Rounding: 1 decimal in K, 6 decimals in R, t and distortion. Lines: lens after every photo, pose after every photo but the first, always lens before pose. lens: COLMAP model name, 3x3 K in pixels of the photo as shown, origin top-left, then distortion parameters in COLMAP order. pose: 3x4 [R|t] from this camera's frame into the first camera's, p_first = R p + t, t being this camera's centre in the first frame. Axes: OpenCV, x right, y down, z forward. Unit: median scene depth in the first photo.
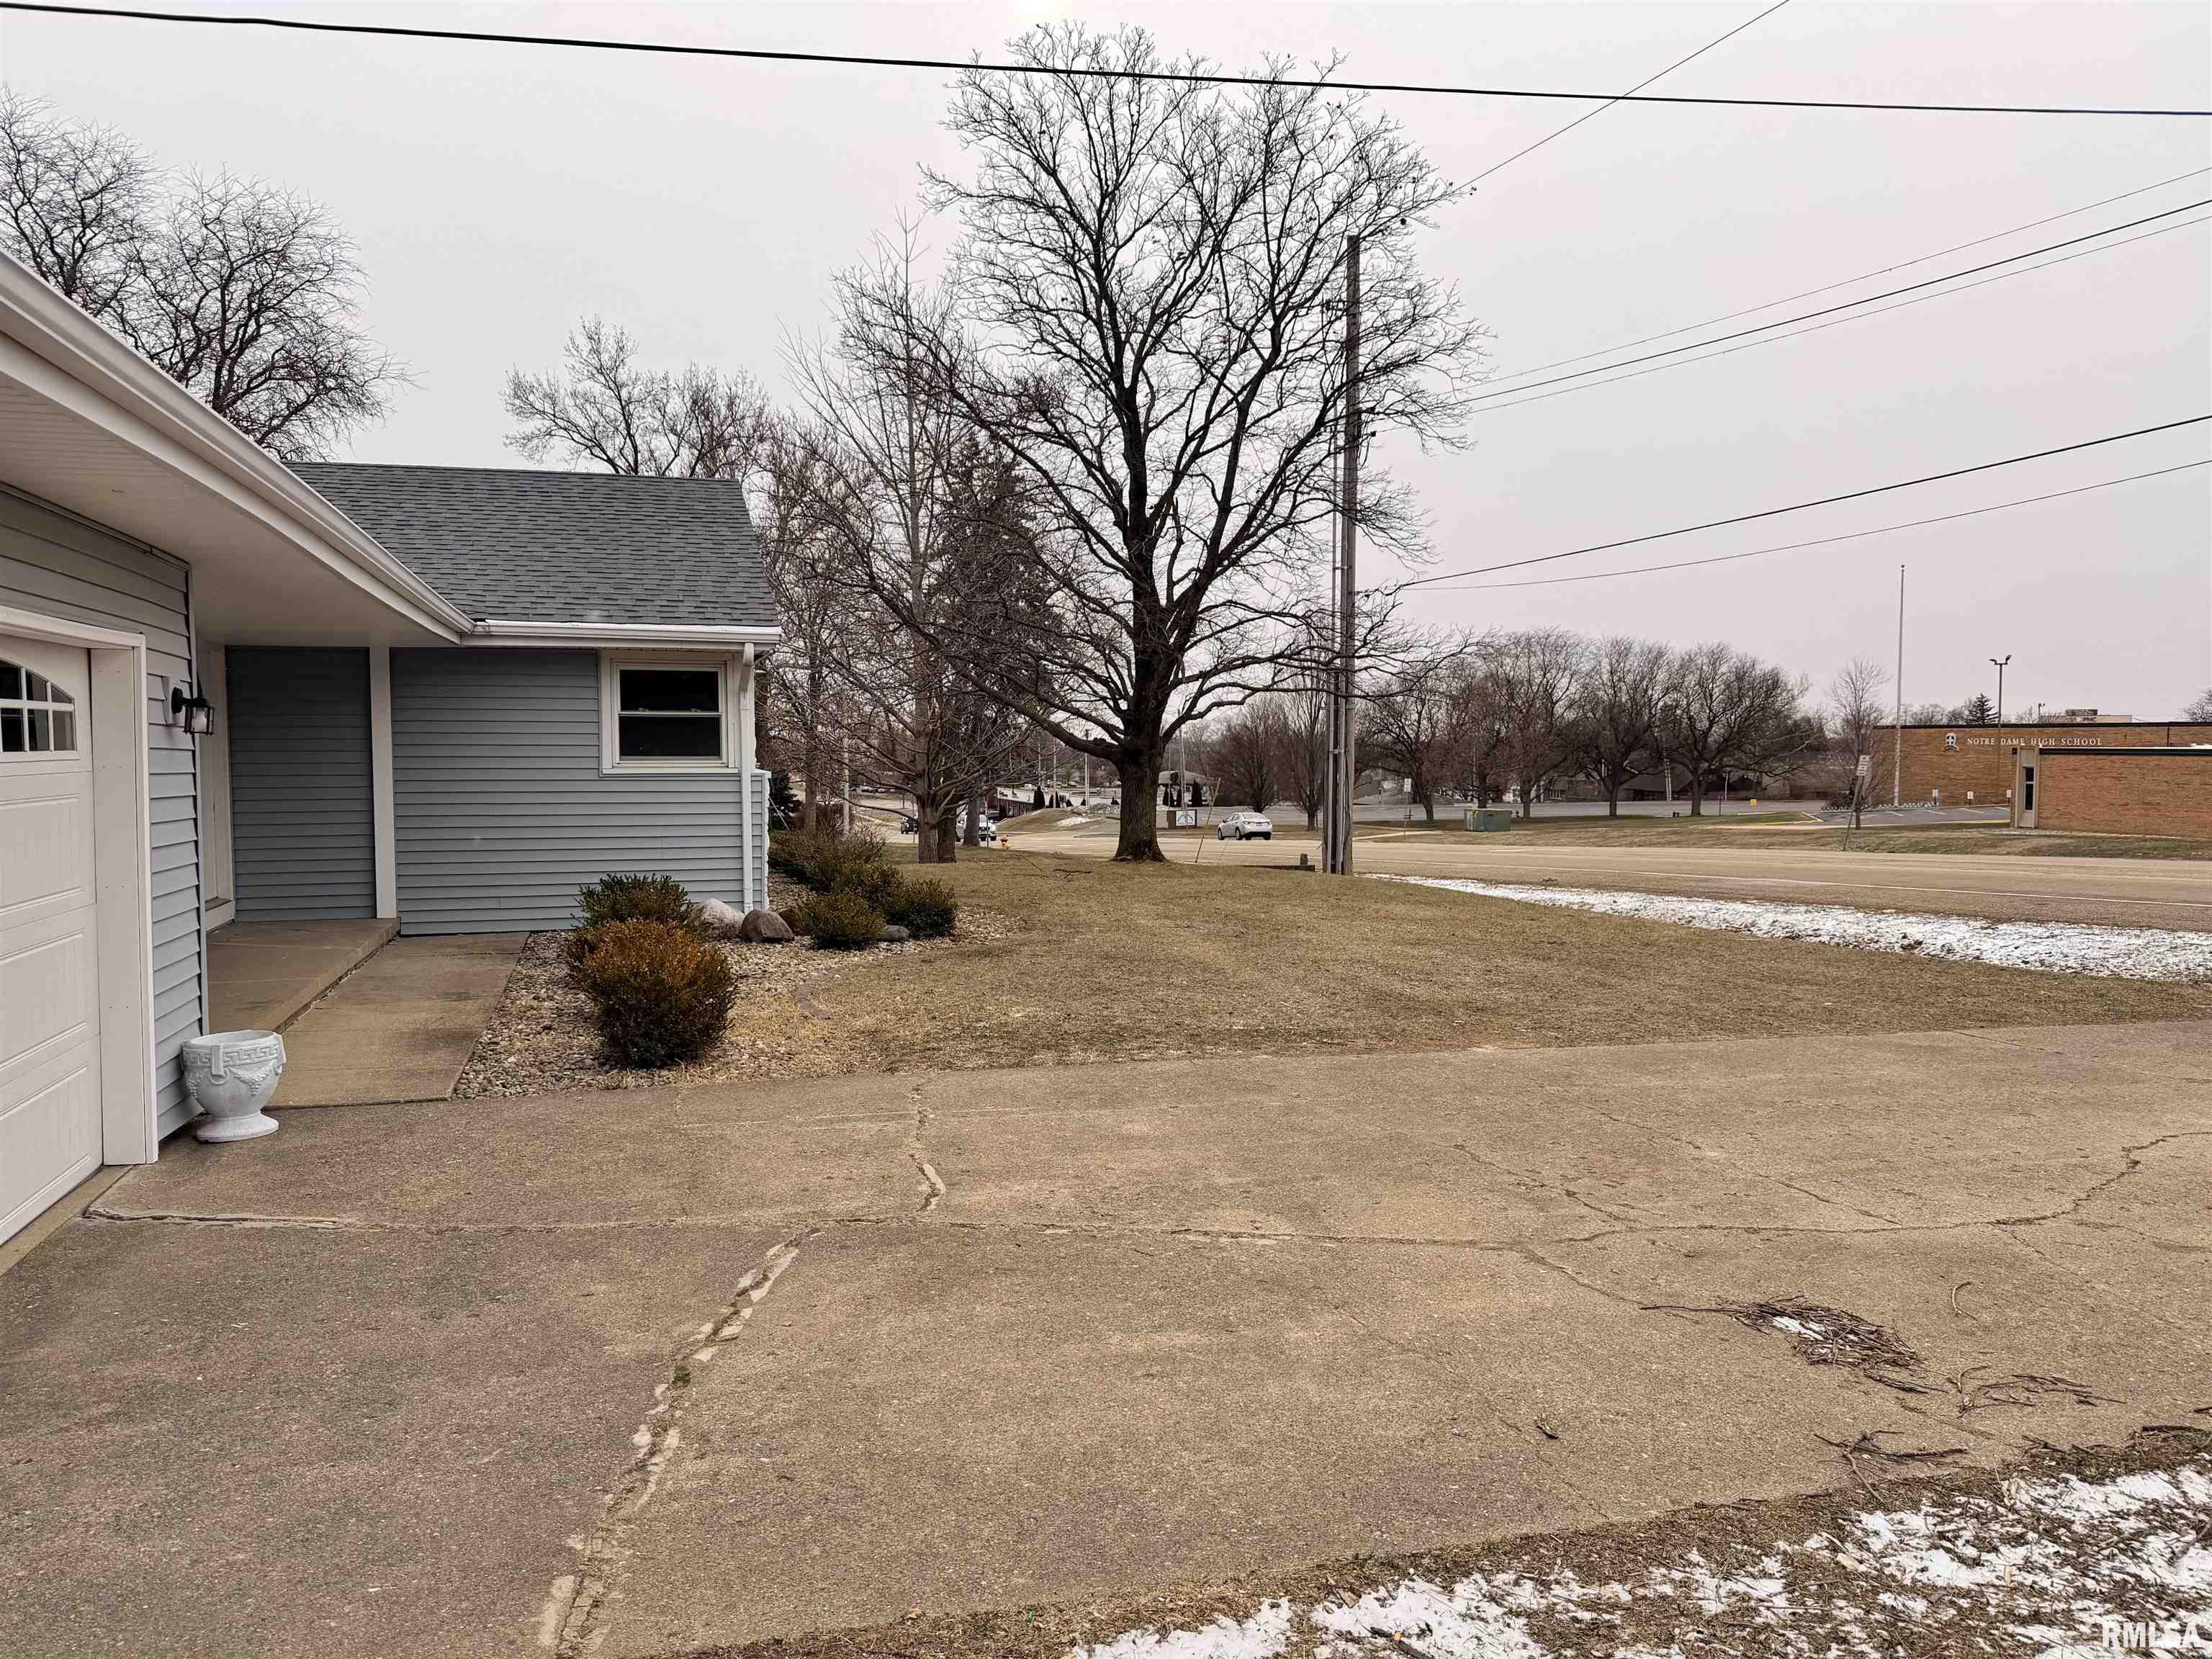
lens RADIAL K [[1557.2, 0, 1211.1], [0, 1557.2, 829.2], [0, 0, 1]] dist [0.059060, -0.072265]
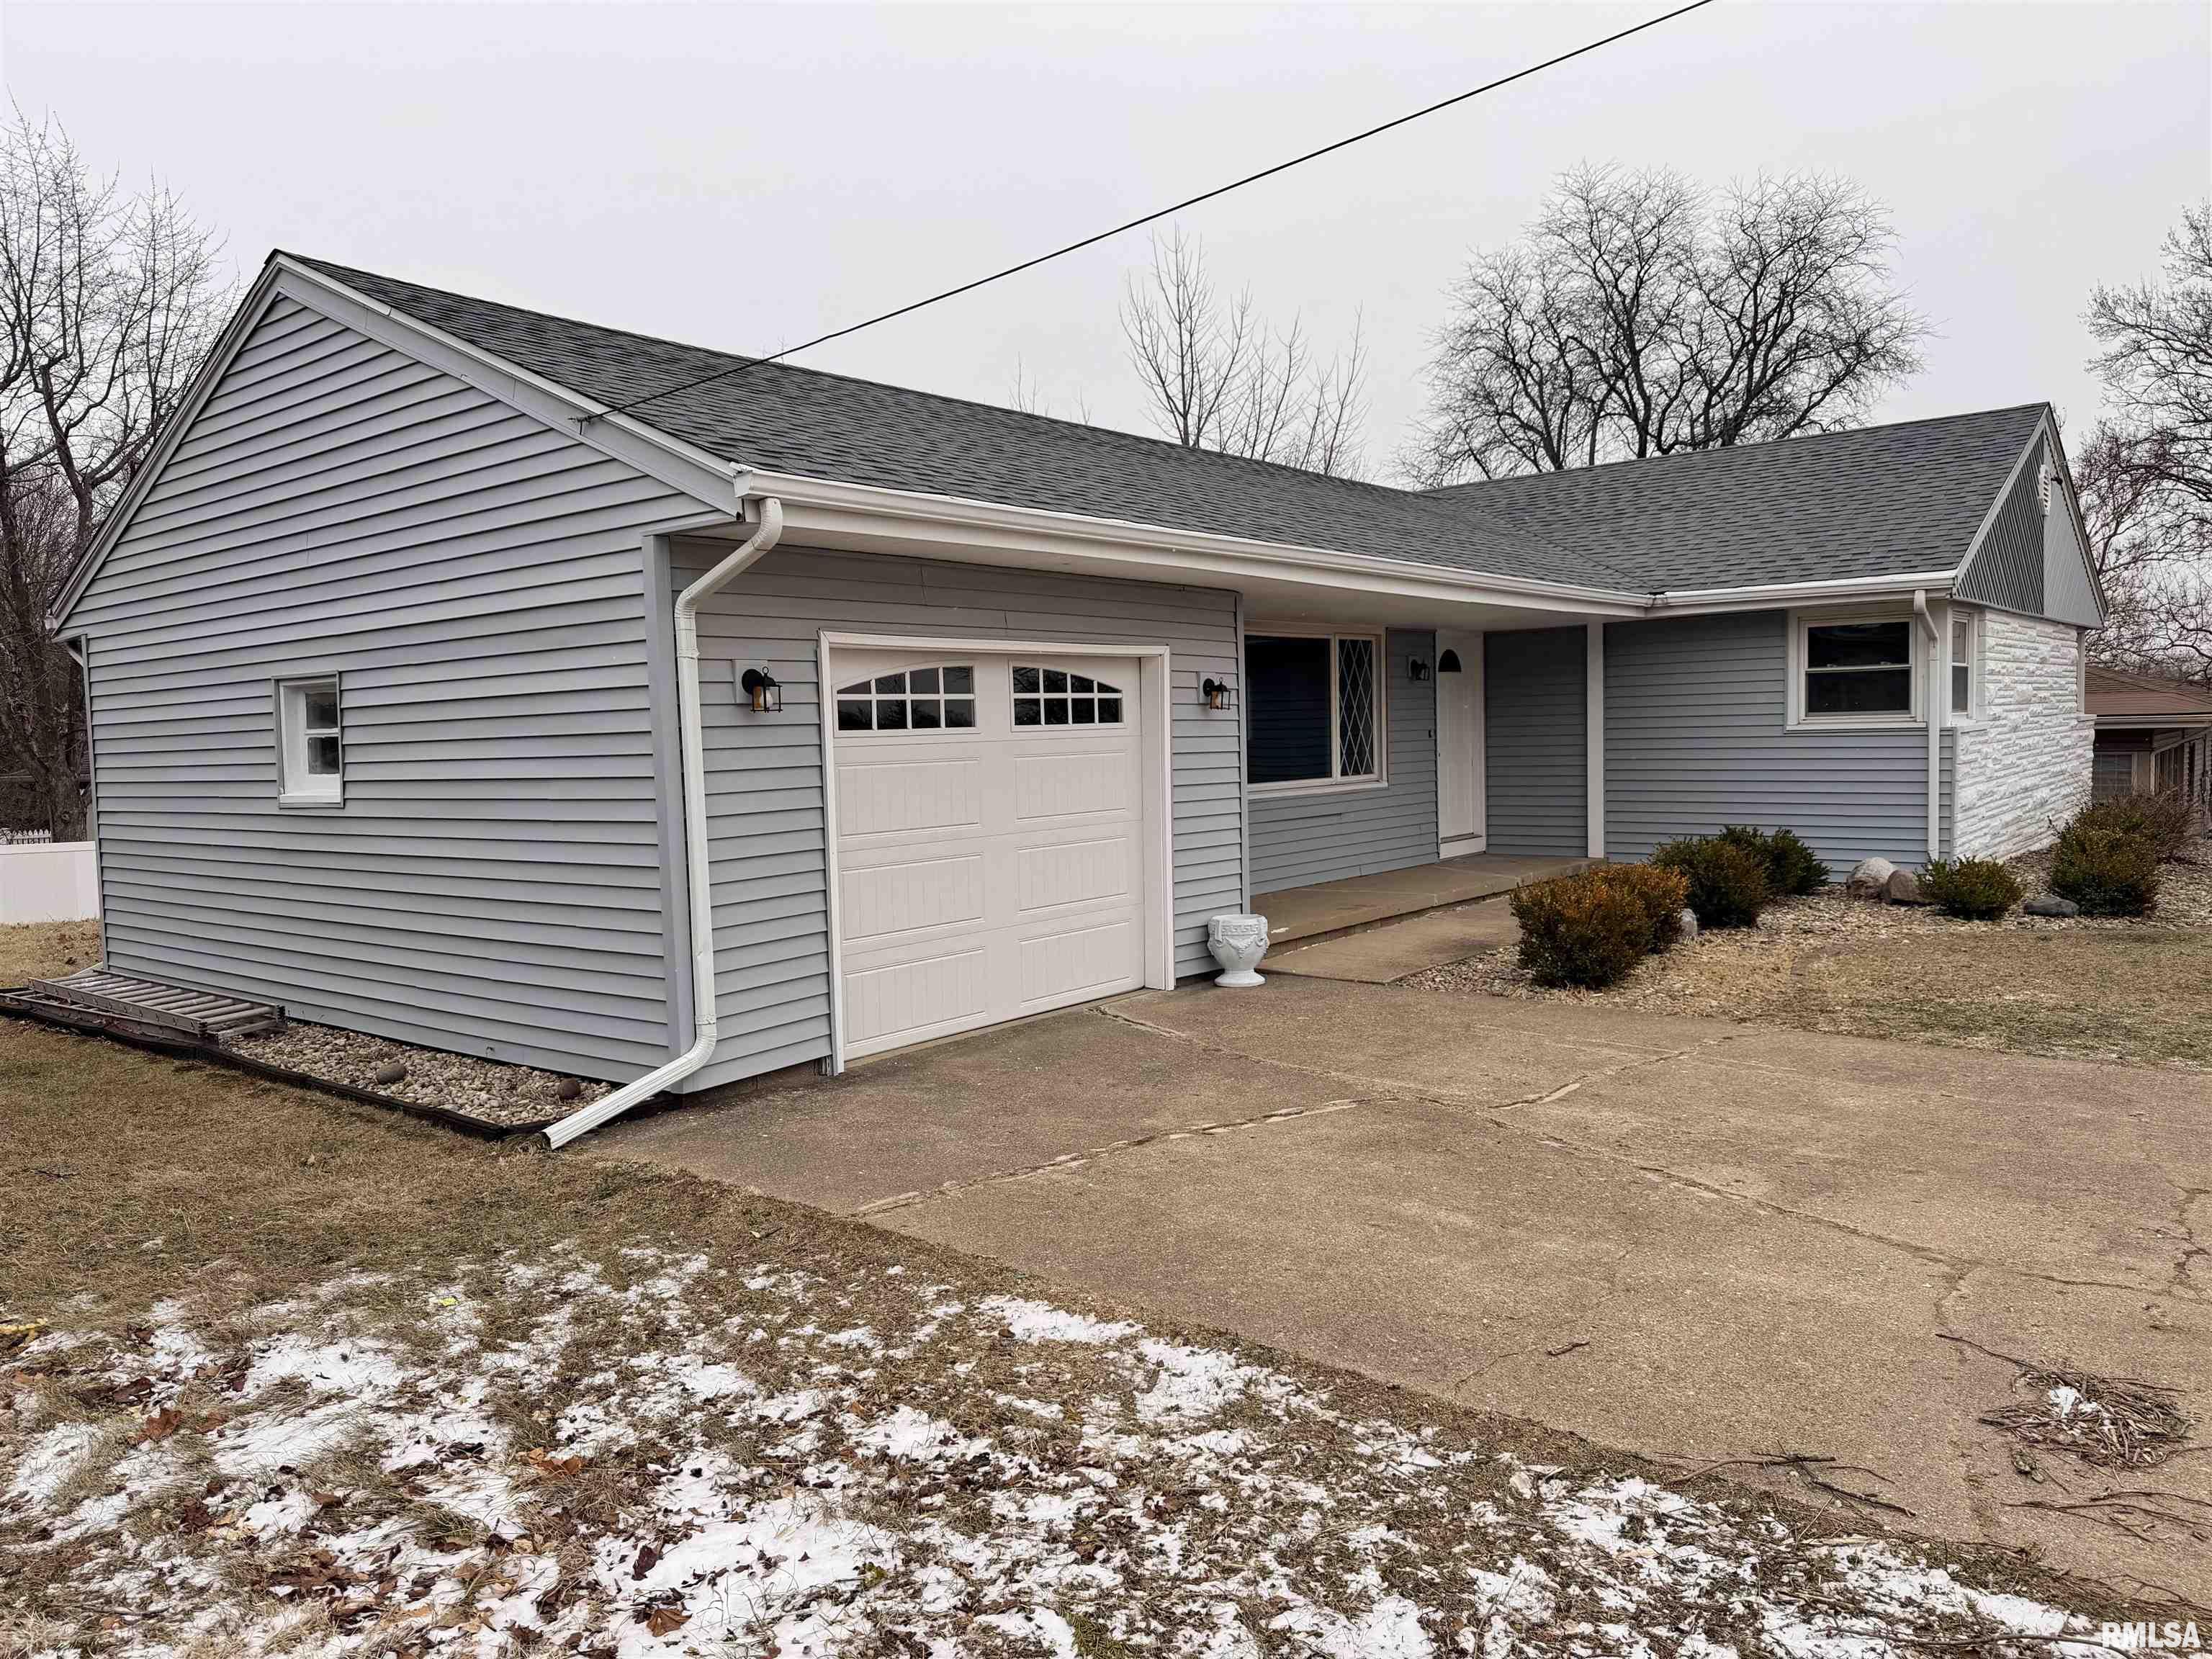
lens RADIAL K [[1576.8, 0, 1095.7], [0, 1576.8, 834.2], [0, 0, 1]] dist [0.106214, -0.149684]
pose [[0.545706, 0.040367, -0.837004, 0.666698], [-0.016951, 0.999166, 0.037136, 0.004288], [0.837806, -0.006077, 0.545935, 0.117442]]
